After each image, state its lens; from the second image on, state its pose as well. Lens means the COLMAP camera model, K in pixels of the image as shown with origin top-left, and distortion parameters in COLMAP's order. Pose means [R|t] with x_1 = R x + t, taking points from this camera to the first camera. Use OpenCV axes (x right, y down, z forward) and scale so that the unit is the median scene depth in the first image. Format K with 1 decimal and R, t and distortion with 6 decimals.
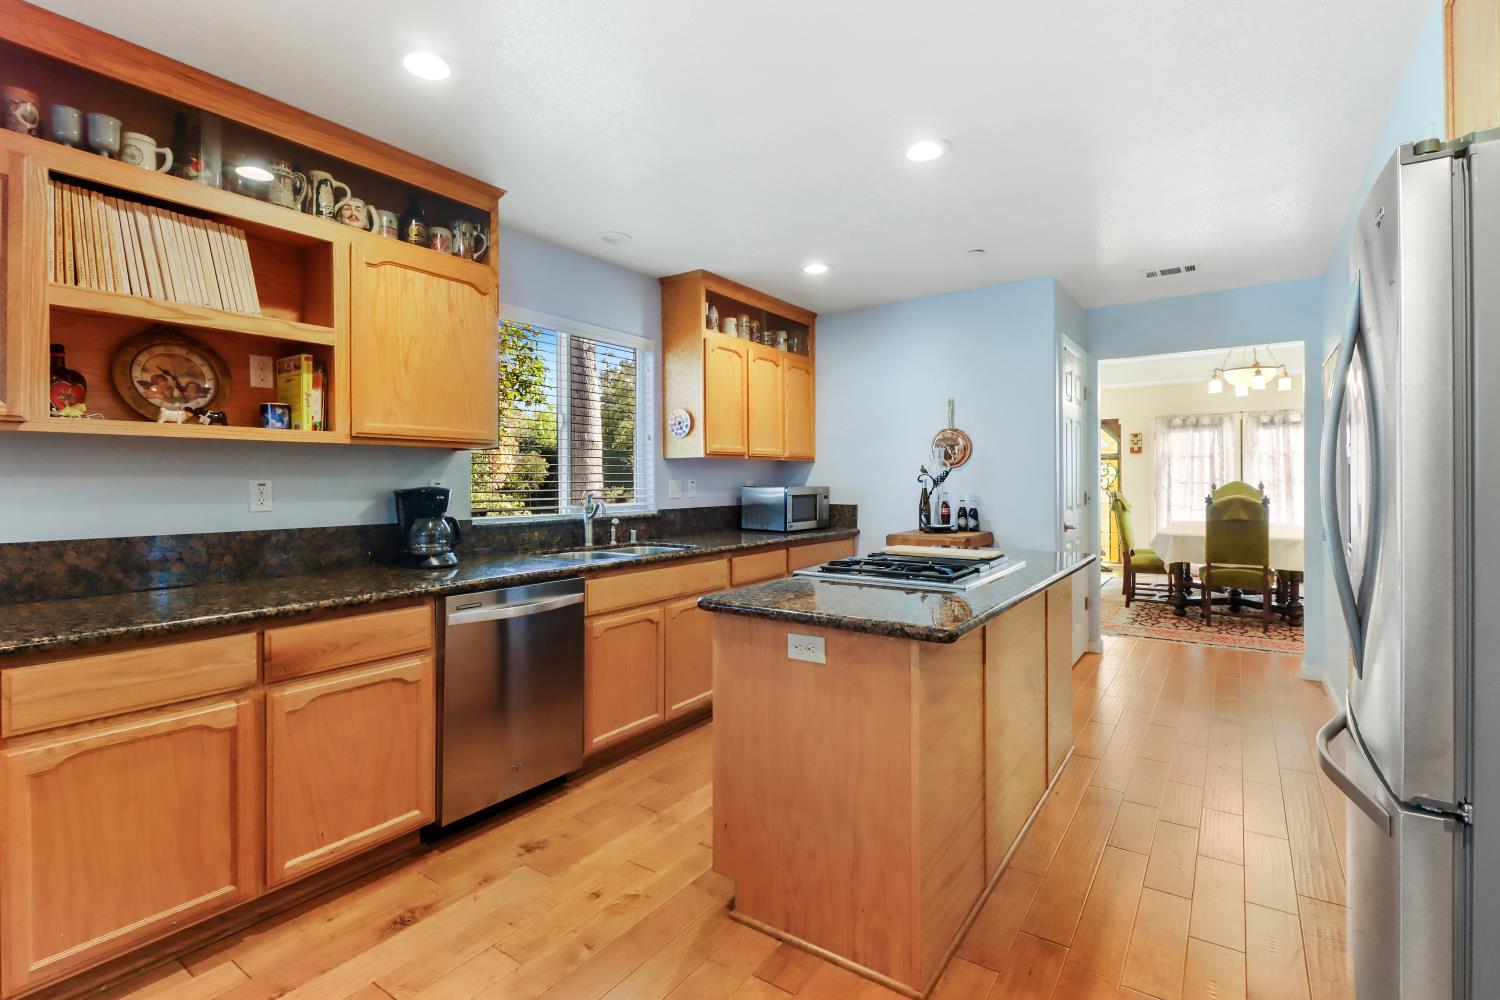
lens RADIAL K [[691.6, 0, 745.9], [0, 691.6, 481.6], [0, 0, 1]] dist [-0.001573, -0.003182]
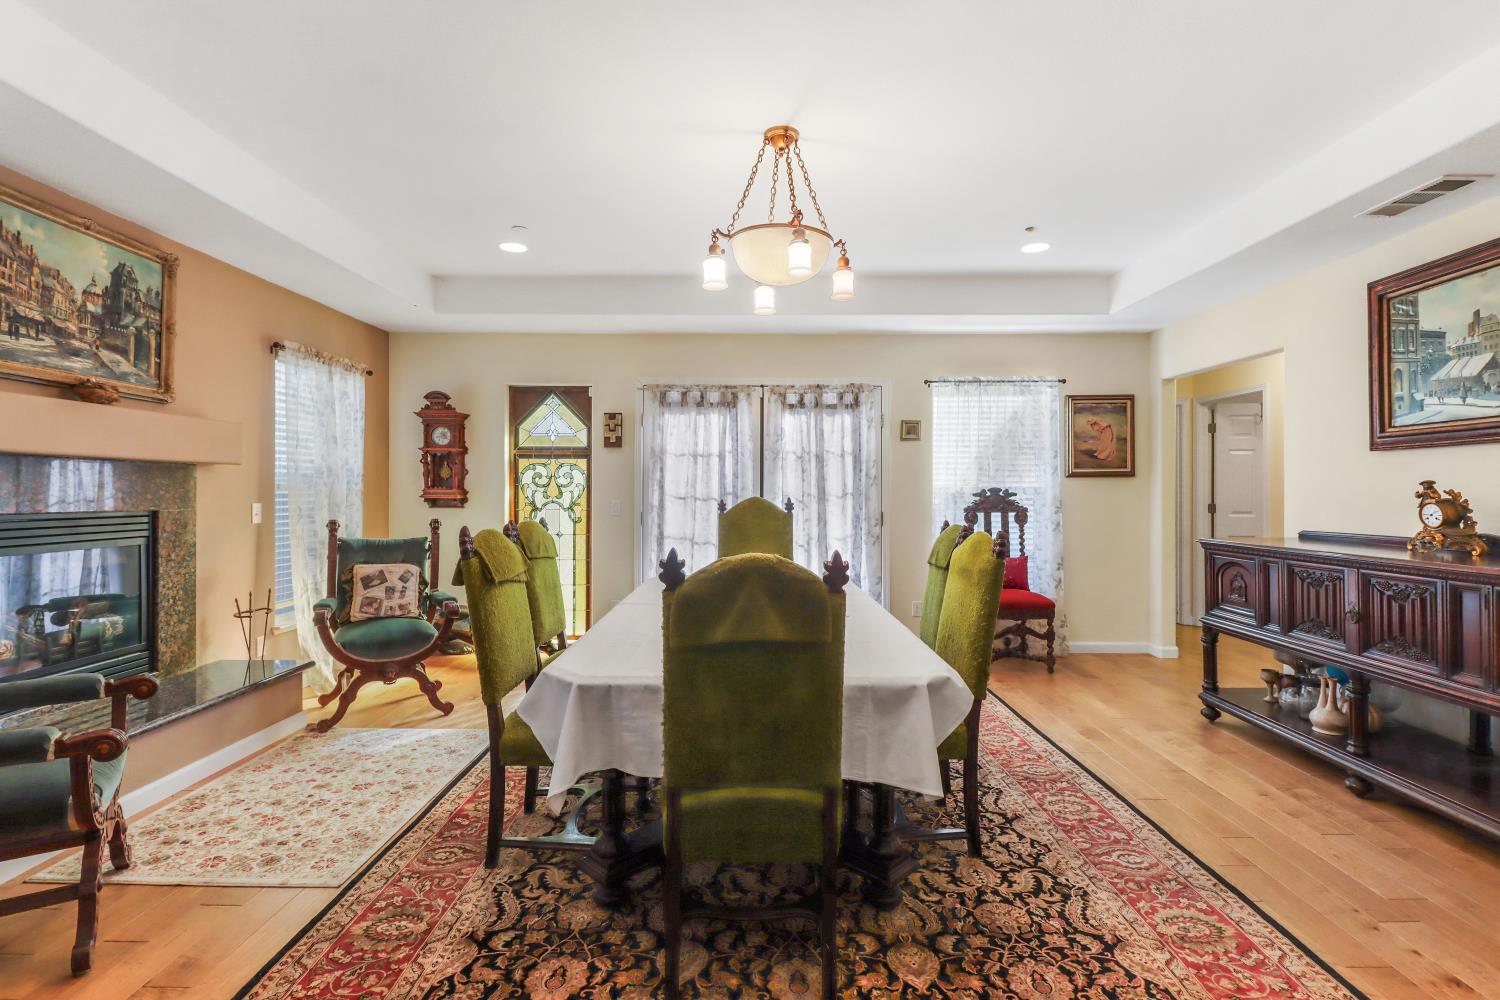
lens RADIAL K [[691.6, 0, 749.1], [0, 691.6, 493.1], [0, 0, 1]] dist [-0.001573, -0.003182]
pose [[0.820247, 0.007114, 0.571966, 0.346153], [-0.007068, 0.999972, -0.002301, -0.002214], [-0.571967, -0.002155, 0.820274, 0.486795]]
